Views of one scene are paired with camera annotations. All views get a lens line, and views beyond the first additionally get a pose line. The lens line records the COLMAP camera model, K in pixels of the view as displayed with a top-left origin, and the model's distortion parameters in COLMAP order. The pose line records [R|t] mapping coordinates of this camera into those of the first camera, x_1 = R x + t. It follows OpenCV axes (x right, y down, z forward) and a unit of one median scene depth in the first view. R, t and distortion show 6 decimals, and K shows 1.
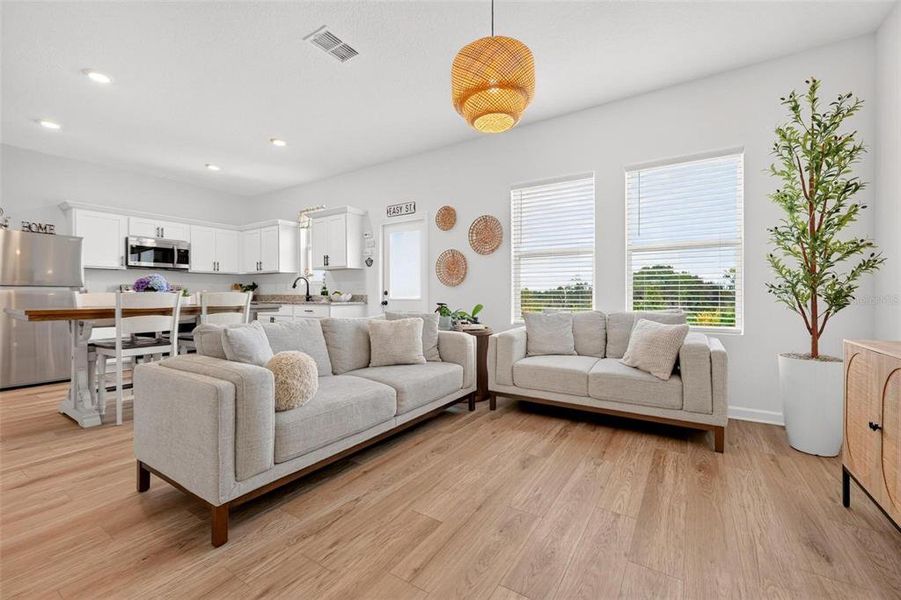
lens RADIAL K [[371.2, 0, 456.5], [0, 371.2, 296.5], [0, 0, 1]] dist [-0.002009, -0.000326]
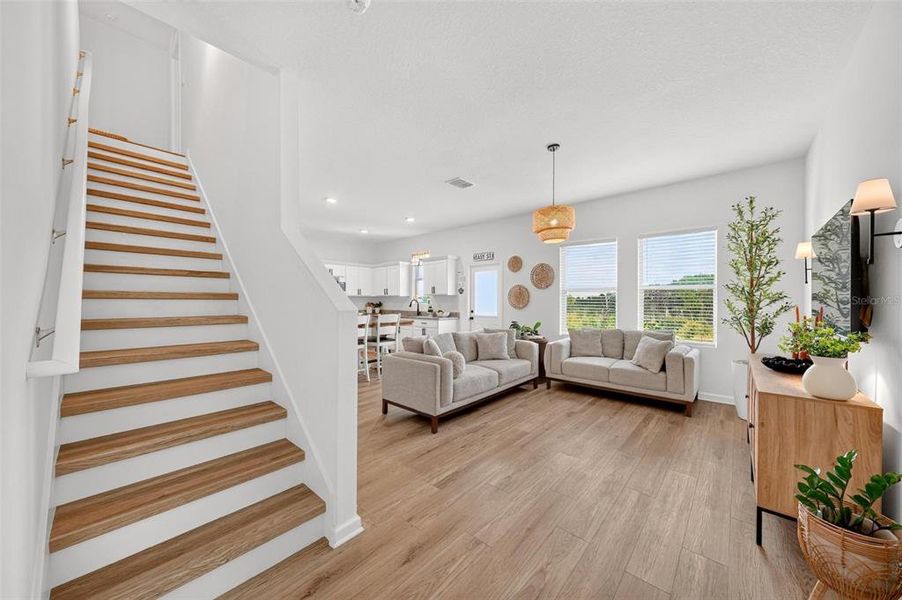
lens RADIAL K [[321.2, 0, 452.4], [0, 321.2, 301.4], [0, 0, 1]] dist [0.002098, -0.002077]
pose [[0.986137, 0.002401, -0.165916, -0.095383], [-0.002470, 0.999997, -0.000212, -0.086558], [0.165915, 0.000619, 0.986140, -0.510680]]
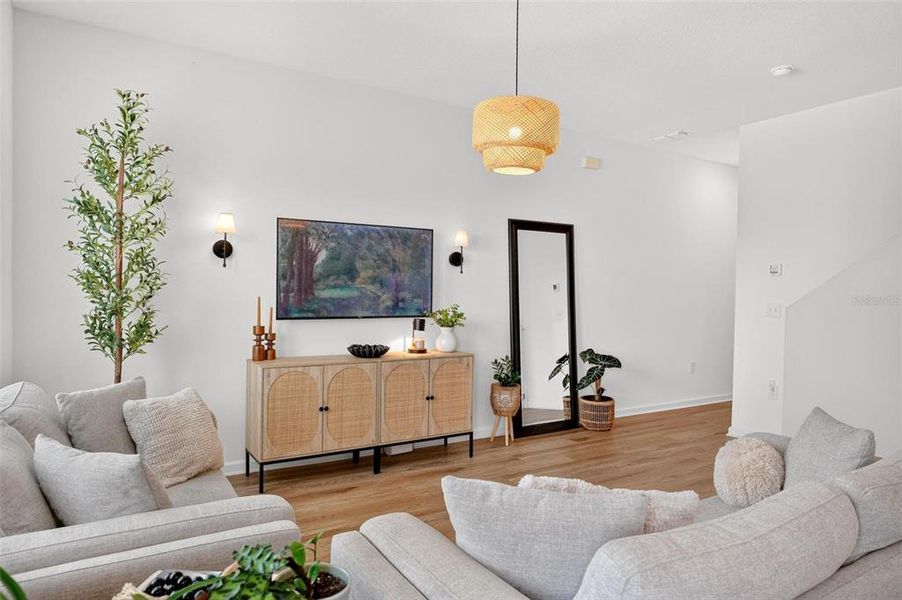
lens RADIAL K [[571.2, 0, 456.0], [0, 571.2, 300.5], [0, 0, 1]] dist [-0.004521, 0.000238]
pose [[-0.902789, -0.024419, 0.429389, -0.253843], [-0.015444, 0.999584, 0.024374, -0.105353], [-0.429806, 0.015373, -0.902791, 1.500055]]
